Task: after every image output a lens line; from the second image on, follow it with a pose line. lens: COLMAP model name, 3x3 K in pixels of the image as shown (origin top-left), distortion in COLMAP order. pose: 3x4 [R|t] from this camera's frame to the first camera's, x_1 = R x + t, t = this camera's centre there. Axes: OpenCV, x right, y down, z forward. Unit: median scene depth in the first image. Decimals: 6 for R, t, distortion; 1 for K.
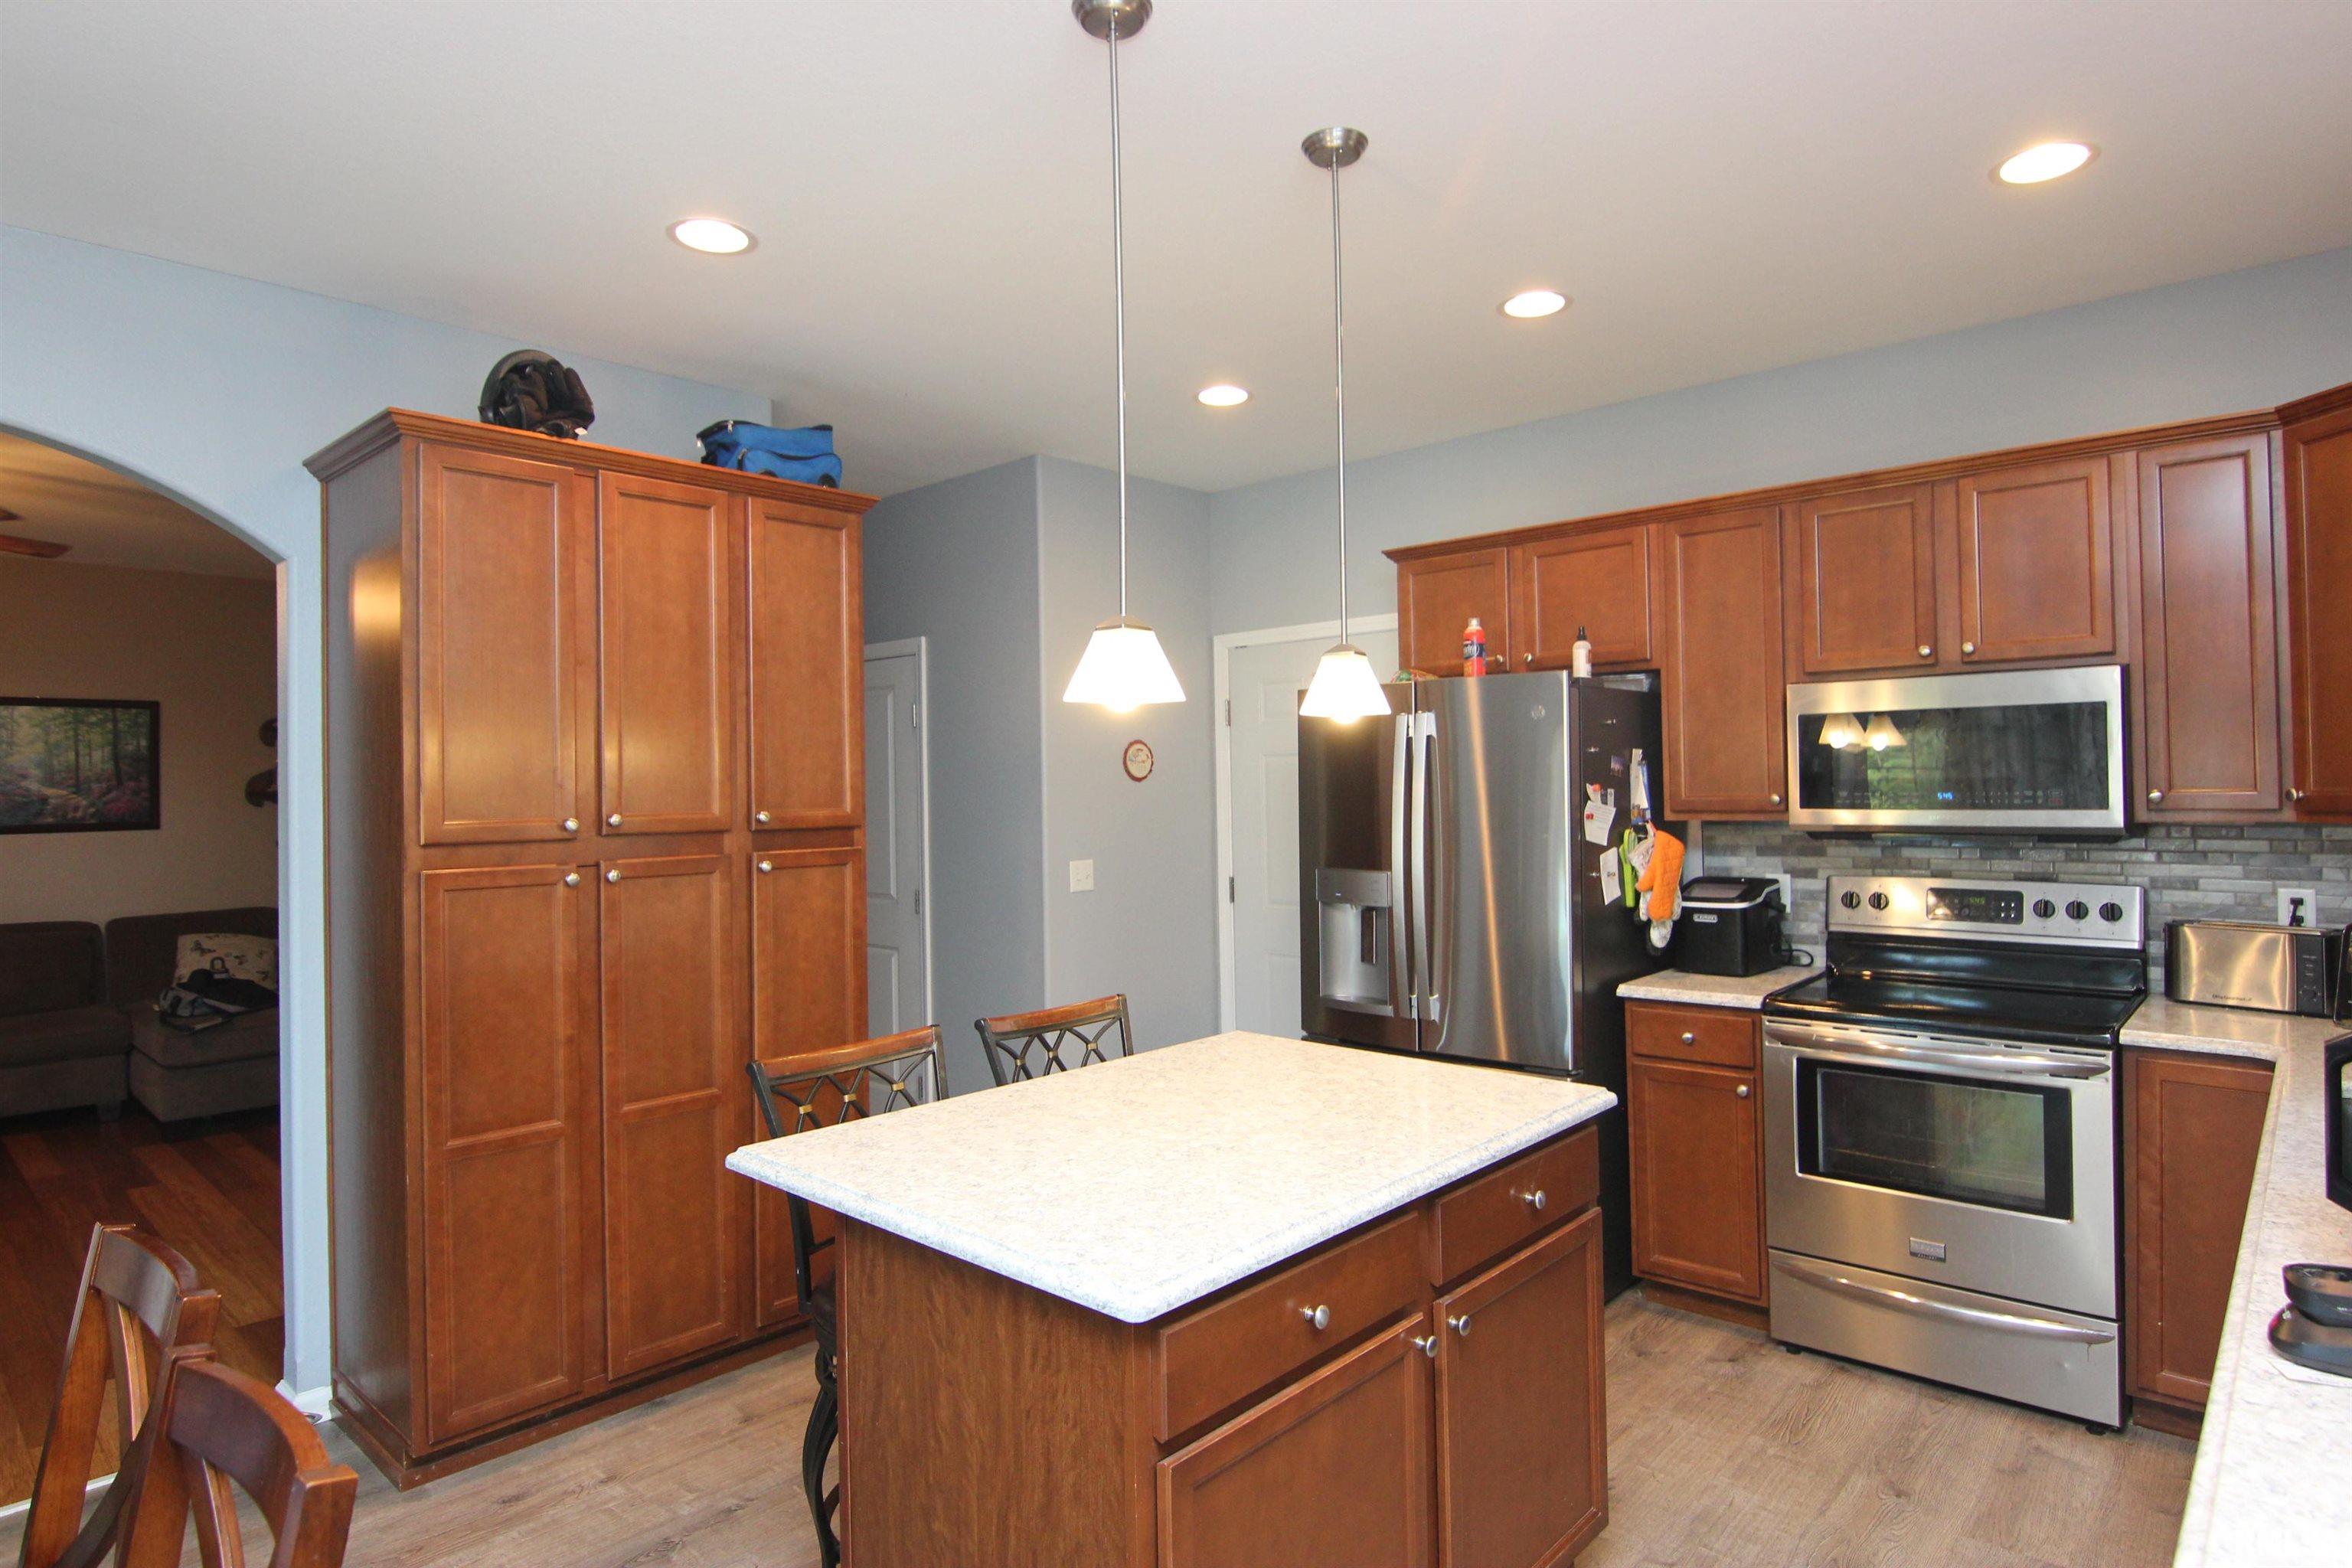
lens RADIAL K [[1274.7, 0, 1183.4], [0, 1274.7, 774.6], [0, 0, 1]] dist [-0.002712, -0.014774]
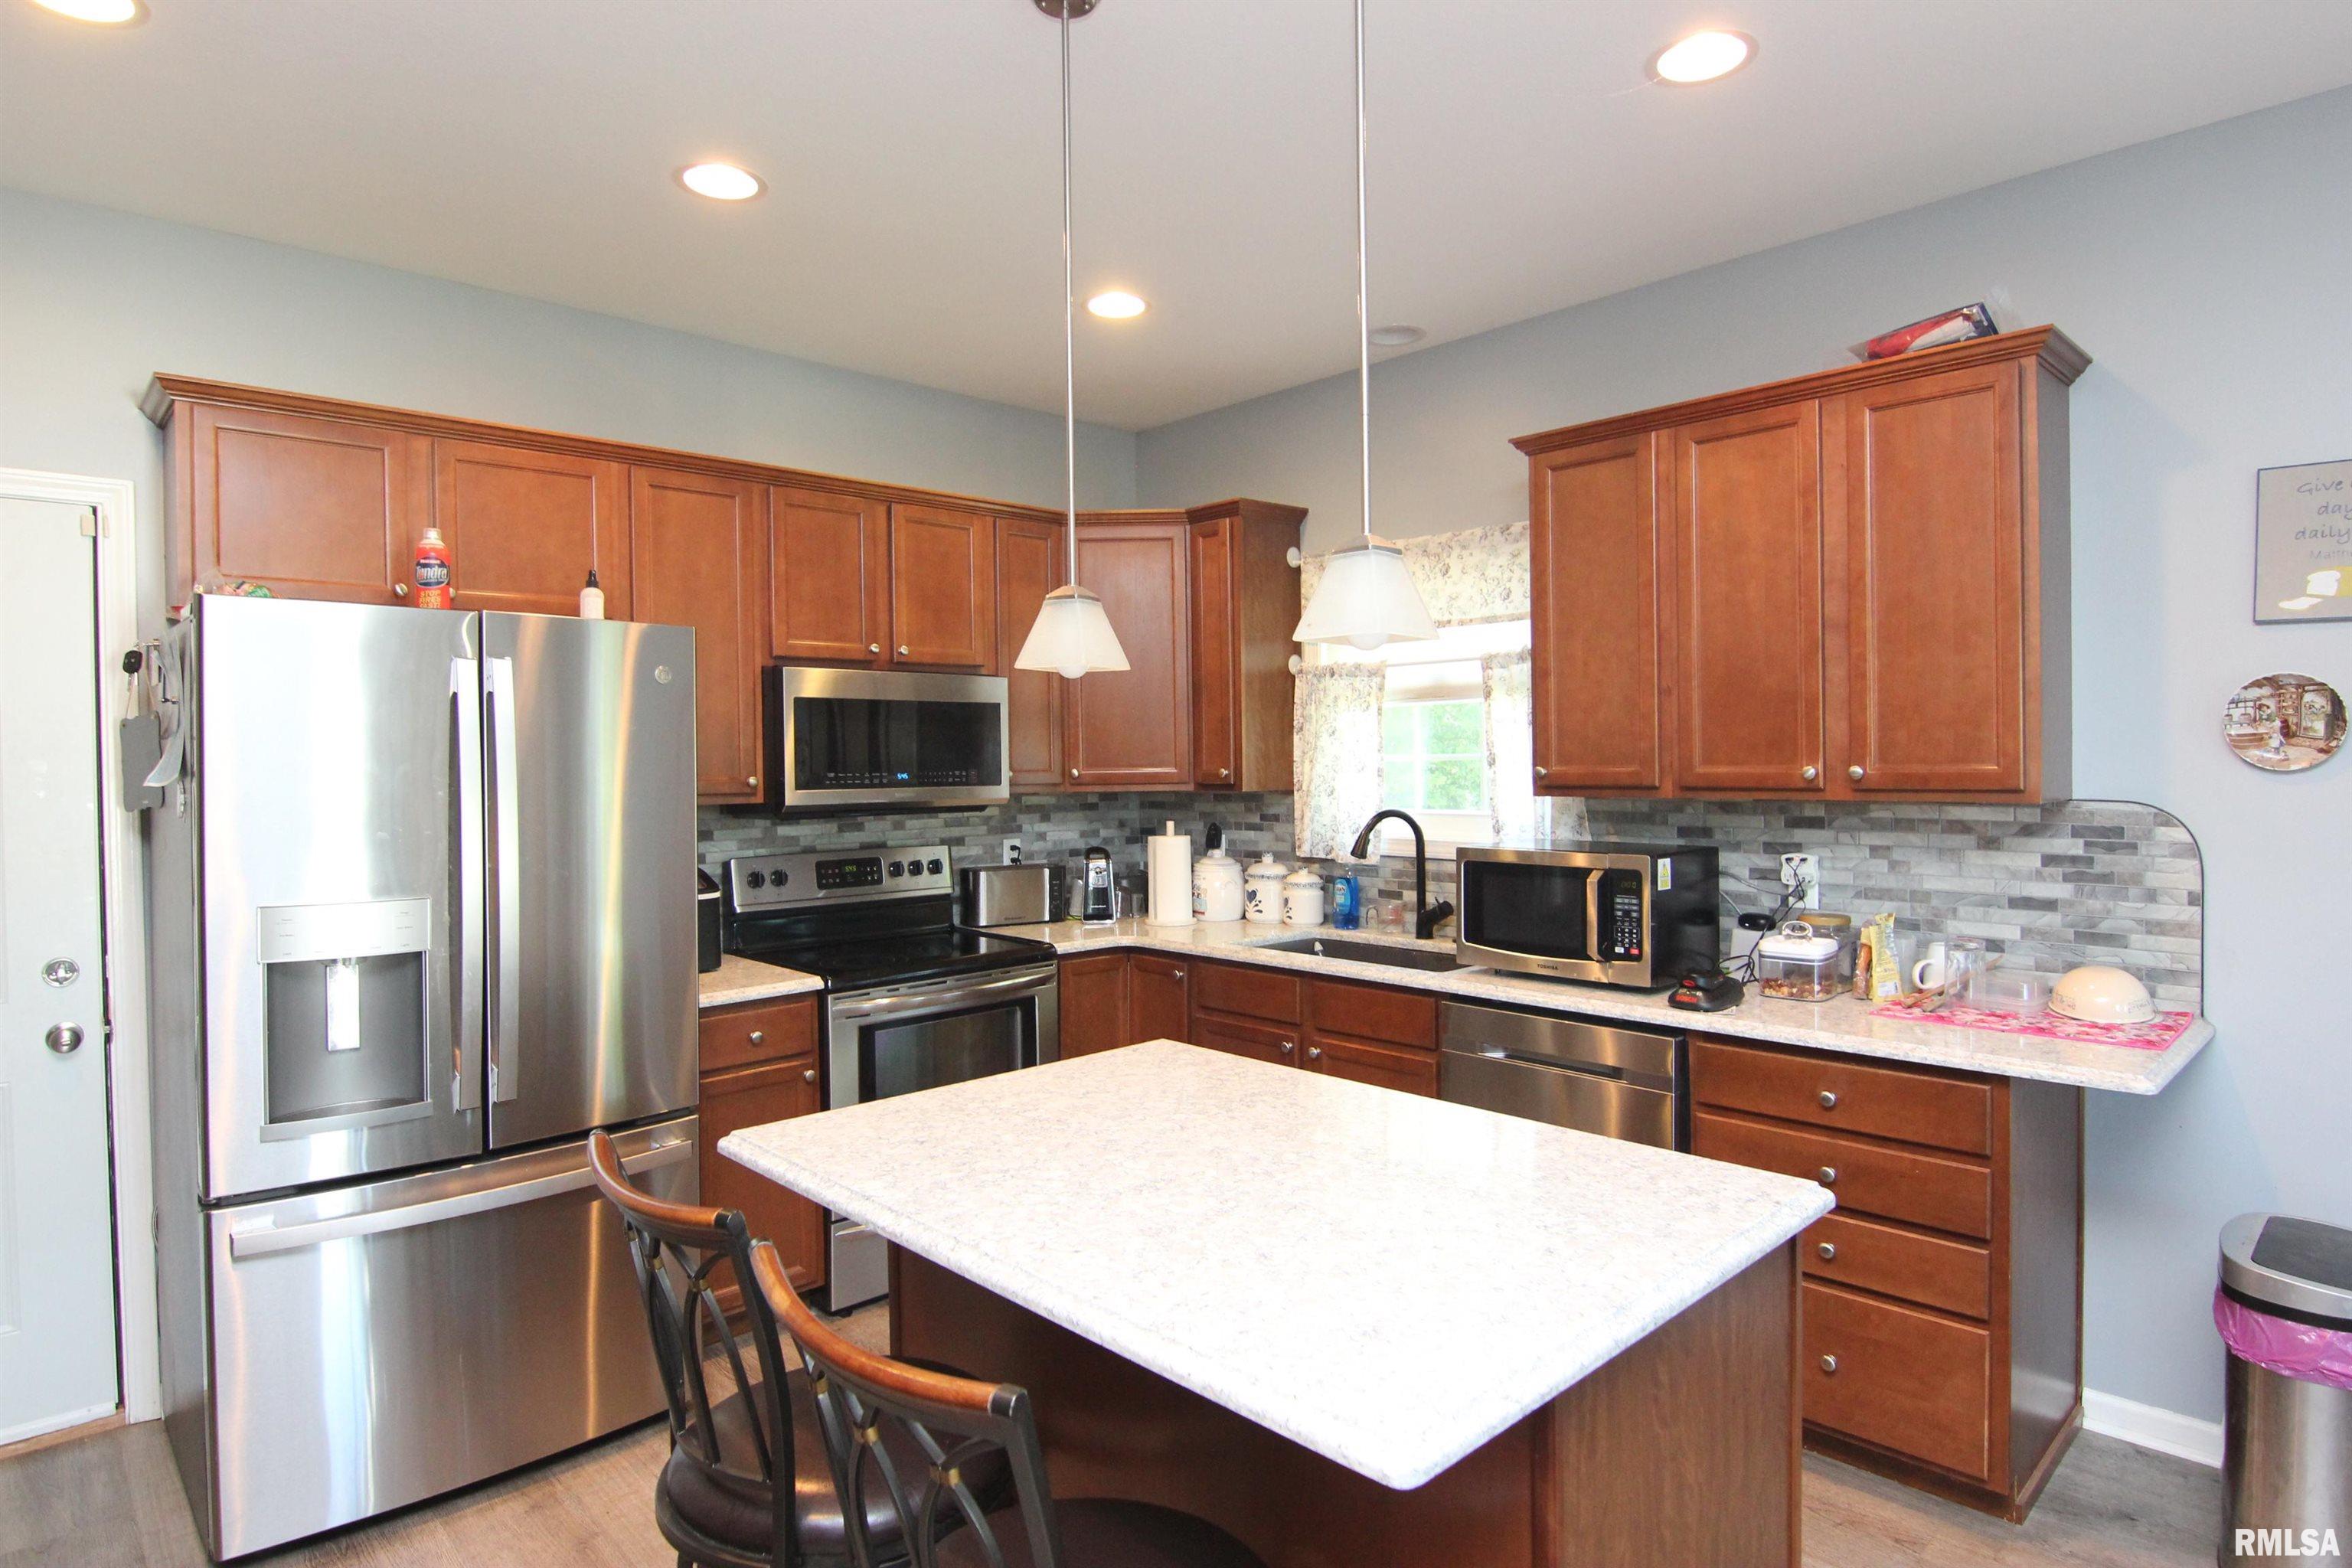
lens RADIAL K [[1274.7, 0, 1183.4], [0, 1274.7, 774.6], [0, 0, 1]] dist [-0.002712, -0.014774]
pose [[0.072102, 0.002180, 0.997395, -0.540538], [0.001267, 0.999997, -0.002277, 0.018508], [-0.997396, 0.001427, 0.072099, 0.660447]]
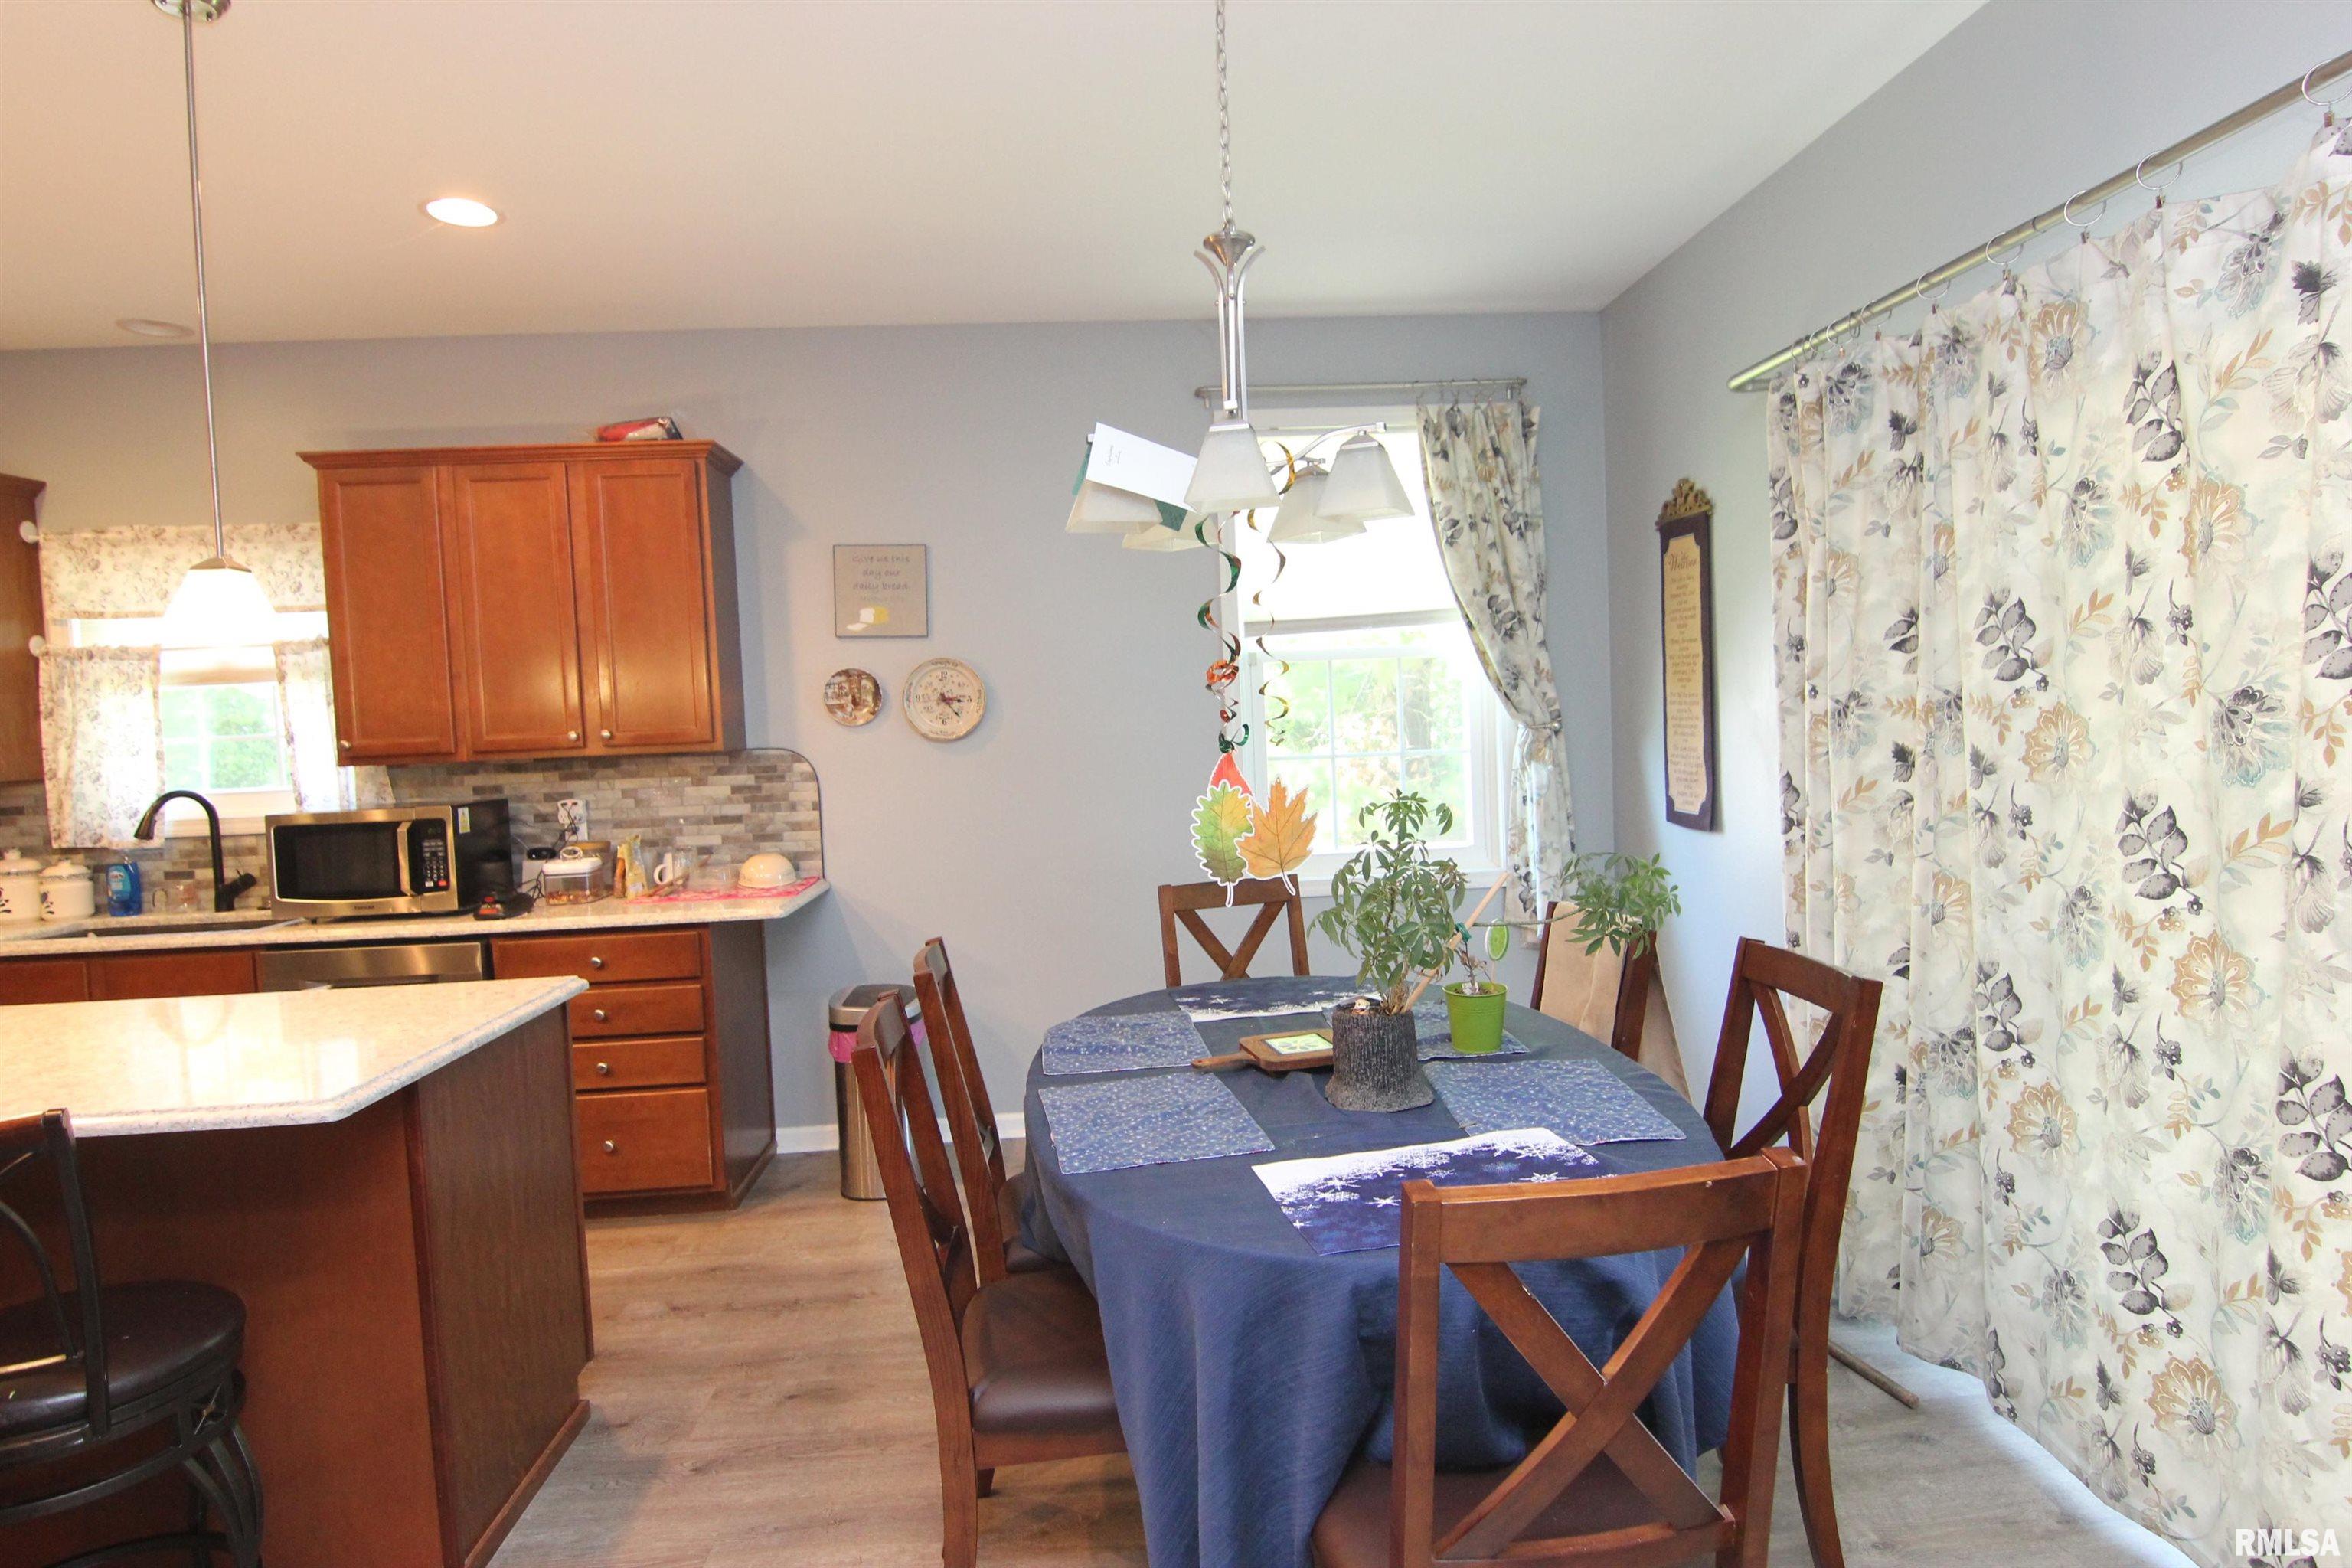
lens RADIAL K [[1274.7, 0, 1183.4], [0, 1274.7, 774.6], [0, 0, 1]] dist [-0.002712, -0.014774]
pose [[-0.723031, 0.013576, 0.690682, -0.876524], [0.046094, 0.998527, 0.028627, 0.043680], [-0.689276, 0.052534, -0.722592, 0.764877]]
